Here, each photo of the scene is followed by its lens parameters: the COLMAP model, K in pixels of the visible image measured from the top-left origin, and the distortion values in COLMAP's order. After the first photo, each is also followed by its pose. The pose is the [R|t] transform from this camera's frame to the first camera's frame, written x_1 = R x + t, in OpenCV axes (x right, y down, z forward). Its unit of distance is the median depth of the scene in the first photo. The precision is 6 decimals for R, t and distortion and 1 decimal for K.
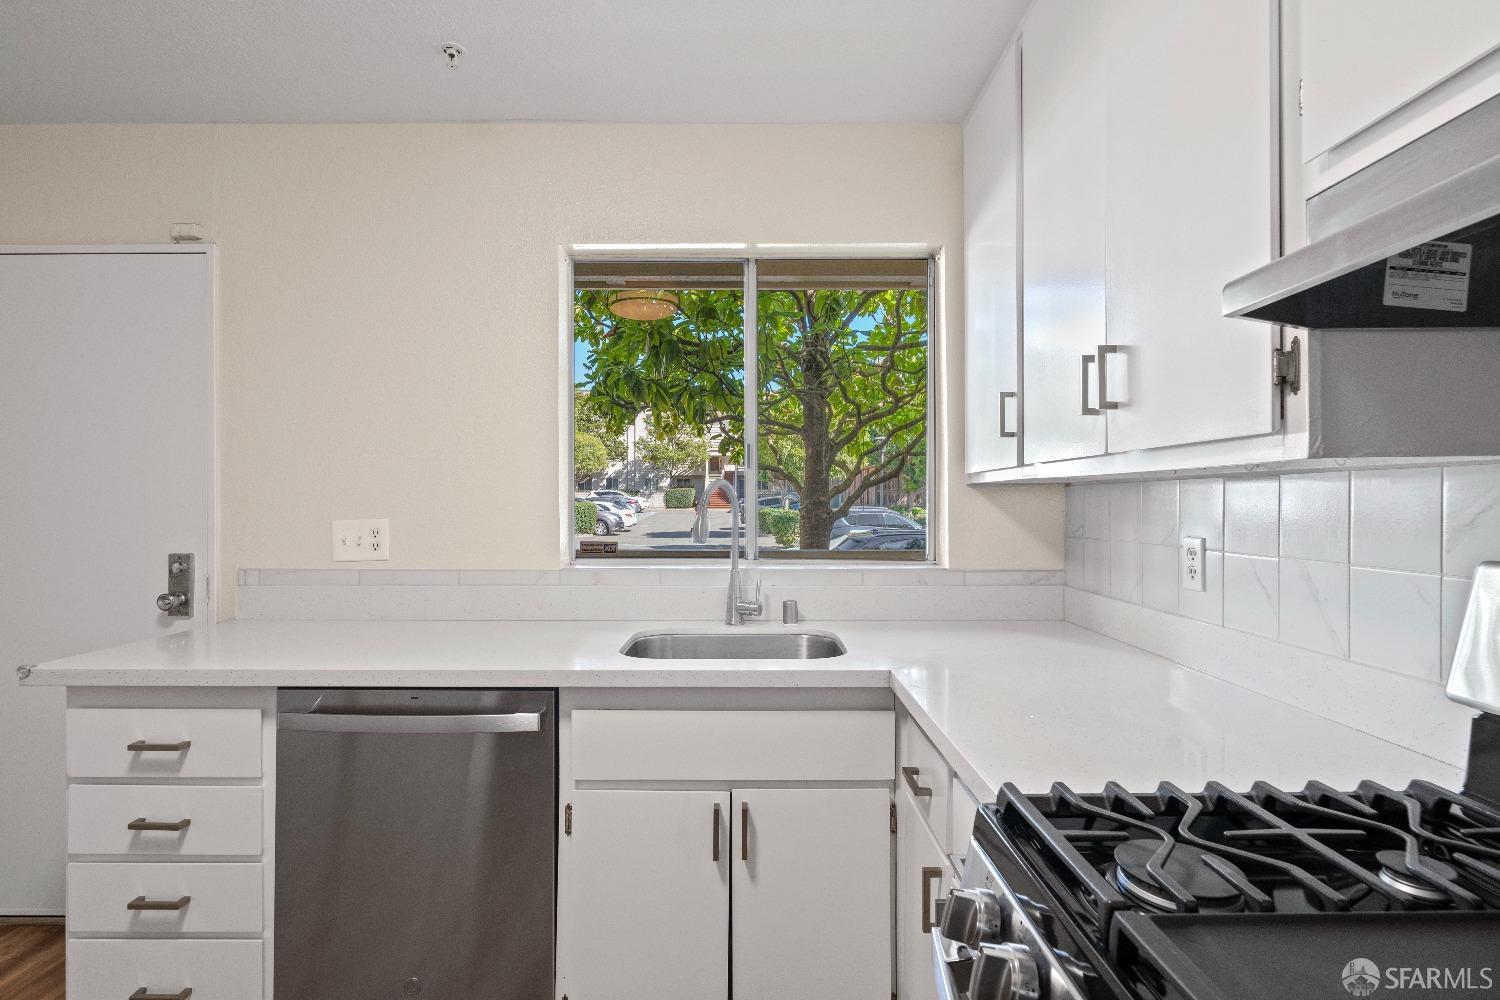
lens RADIAL K [[722.7, 0, 741.5], [0, 722.7, 506.9], [0, 0, 1]] dist [0.000400, 0.000643]
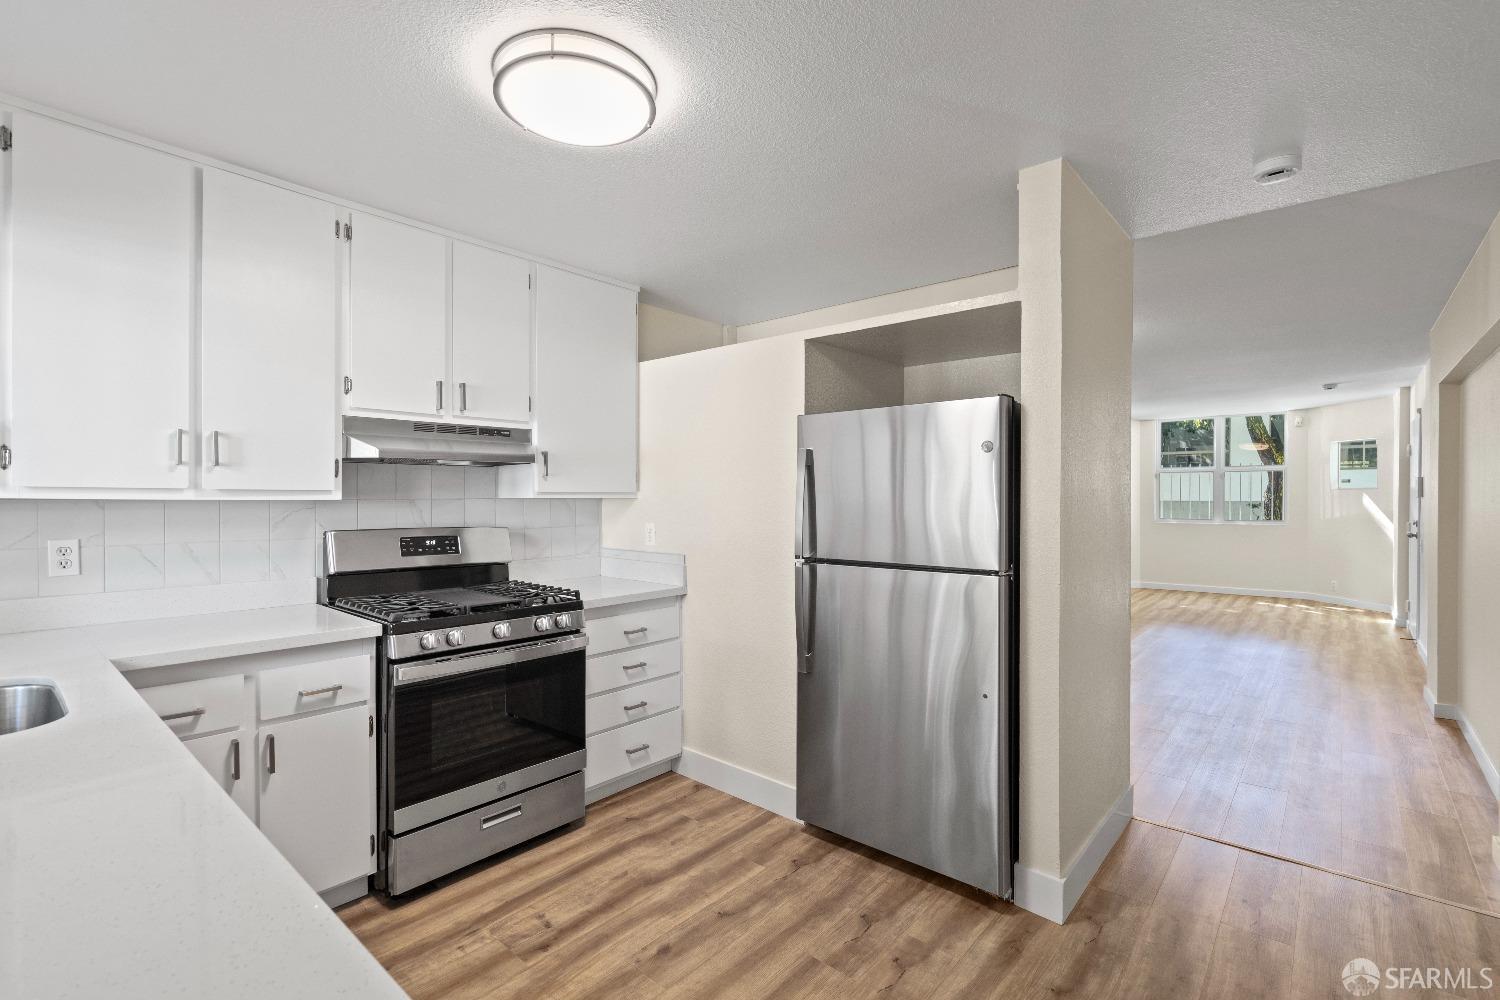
lens RADIAL K [[682.3, 0, 742.1], [0, 682.3, 502.9], [0, 0, 1]] dist [-0.002556, 0.001005]
pose [[-0.756555, -0.005504, 0.653907, -0.958648], [0.000982, 0.999954, 0.009553, -0.032406], [-0.653929, 0.007869, -0.756515, 0.835594]]
